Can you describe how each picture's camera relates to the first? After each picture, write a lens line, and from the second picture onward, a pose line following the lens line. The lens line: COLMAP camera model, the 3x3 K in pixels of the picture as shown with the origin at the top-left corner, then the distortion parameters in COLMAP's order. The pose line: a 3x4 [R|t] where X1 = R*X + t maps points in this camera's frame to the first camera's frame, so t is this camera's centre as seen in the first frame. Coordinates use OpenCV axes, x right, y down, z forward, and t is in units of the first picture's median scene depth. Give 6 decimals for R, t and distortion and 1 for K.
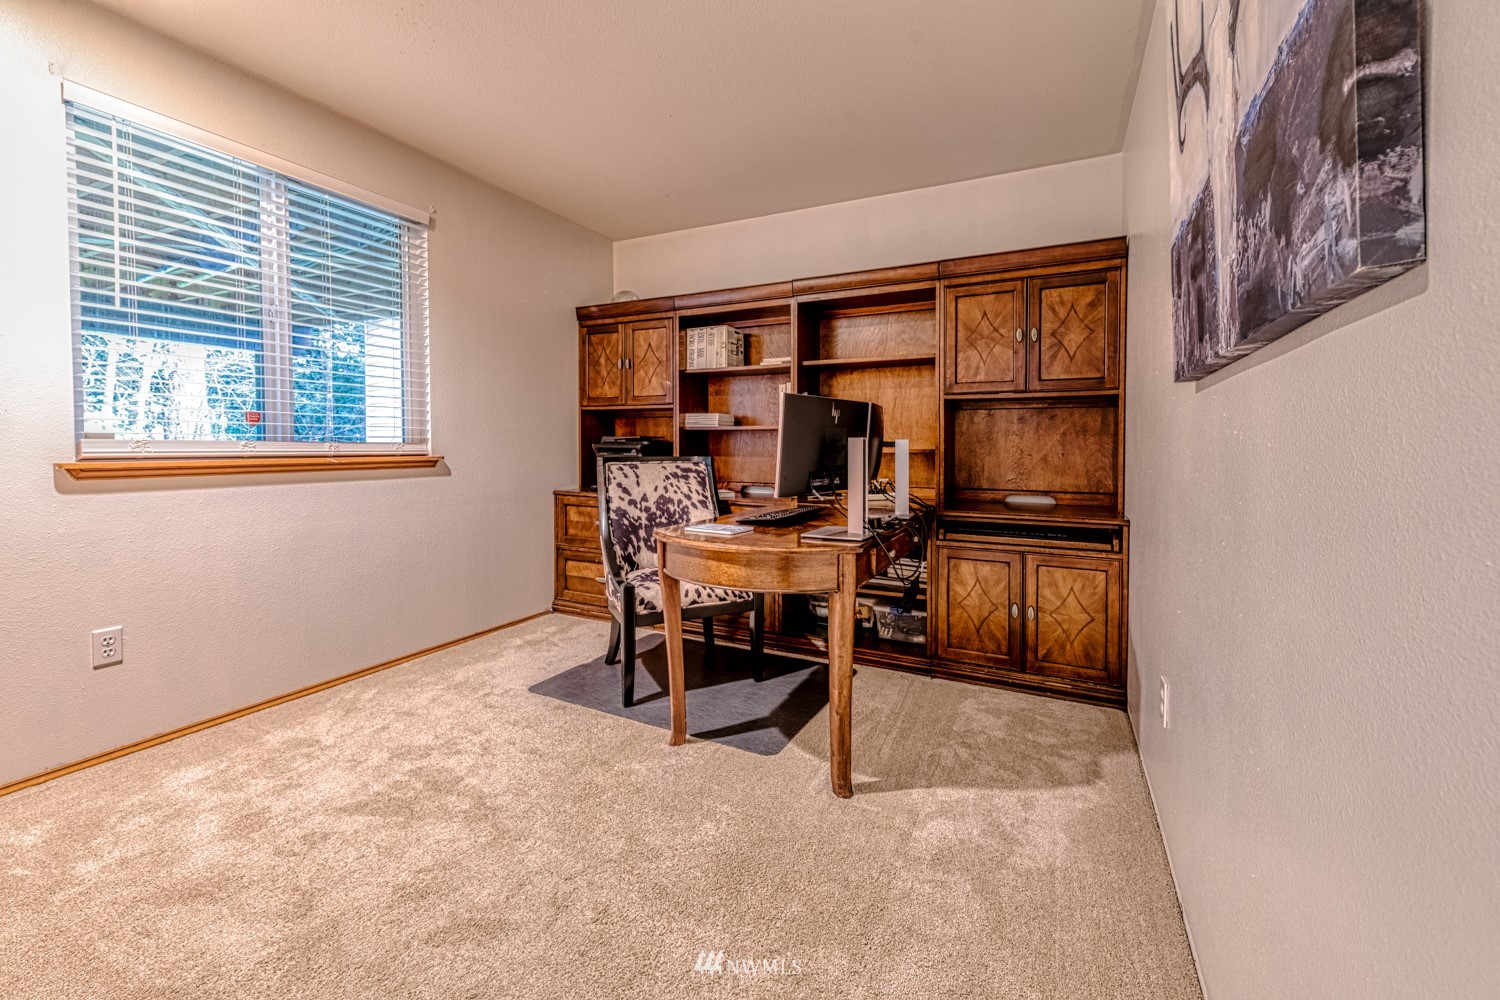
lens RADIAL K [[603.9, 0, 779.0], [0, 603.9, 458.2], [0, 0, 1]] dist [0.000710, 0.000033]
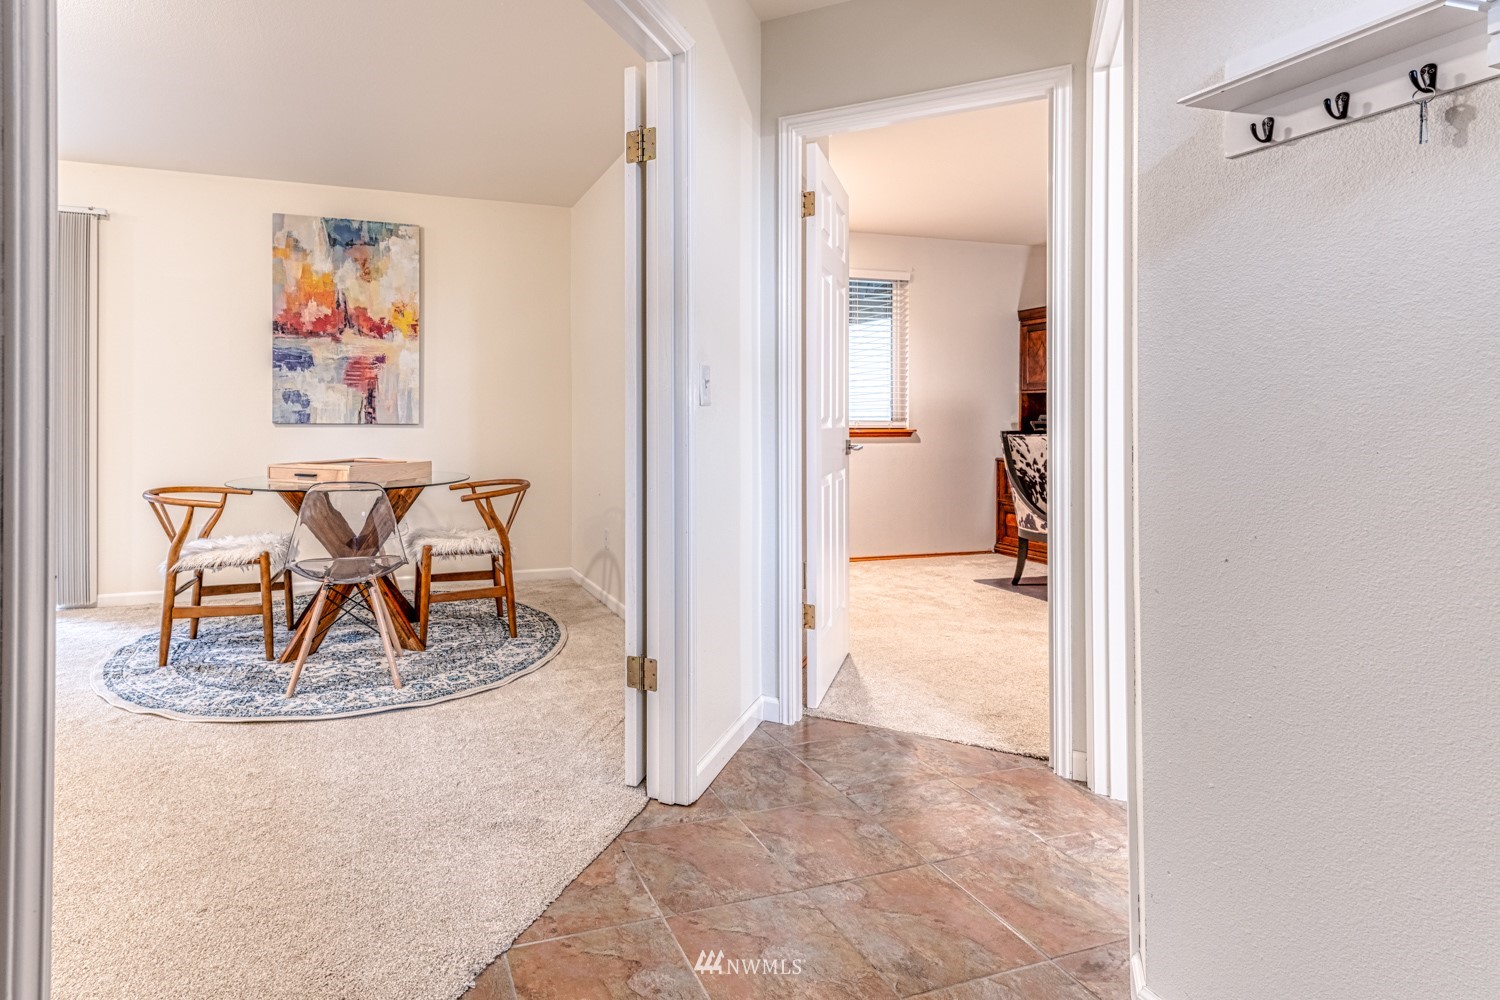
lens RADIAL K [[936.6, 0, 750.7], [0, 936.6, 405.7], [0, 0, 1]] dist [0.000454, 0.000179]
pose [[0.718955, -0.002777, -0.695051, 0.789458], [-0.019329, 0.999525, -0.023987, 0.001391], [0.694788, 0.030680, 0.718560, -0.990699]]
